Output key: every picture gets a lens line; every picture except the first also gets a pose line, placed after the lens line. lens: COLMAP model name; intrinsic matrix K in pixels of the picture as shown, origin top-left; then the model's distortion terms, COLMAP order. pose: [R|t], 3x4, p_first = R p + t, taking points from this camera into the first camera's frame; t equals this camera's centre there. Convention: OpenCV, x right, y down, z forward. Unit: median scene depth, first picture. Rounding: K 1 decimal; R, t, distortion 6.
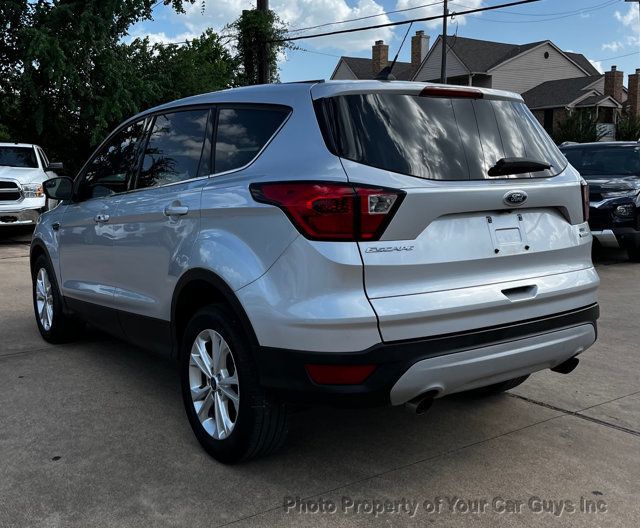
lens RADIAL K [[695.5, 0, 339.9], [0, 695.5, 274.9], [0, 0, 1]] dist [-0.014724, 0.000000]
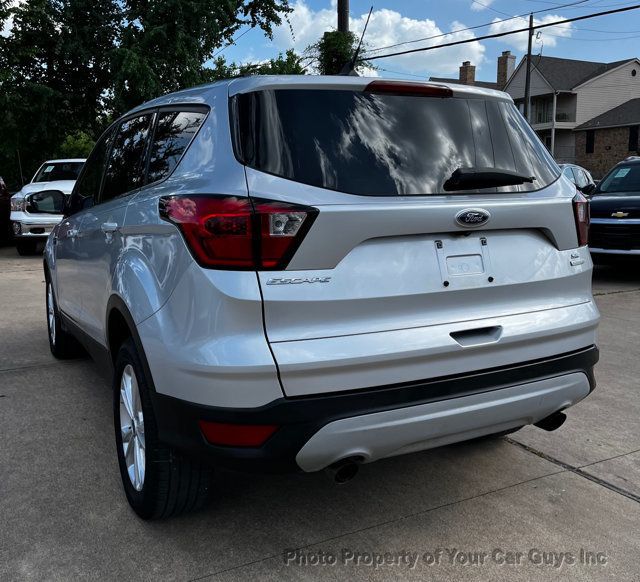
lens RADIAL K [[651.2, 0, 352.4], [0, 651.2, 297.6], [0, 0, 1]] dist [0.004453, 0.000000]
pose [[0.993812, 0.021451, -0.108980, 0.181887], [-0.019264, 0.999592, 0.021081, -0.029397], [0.109388, -0.018852, 0.993820, 0.217844]]
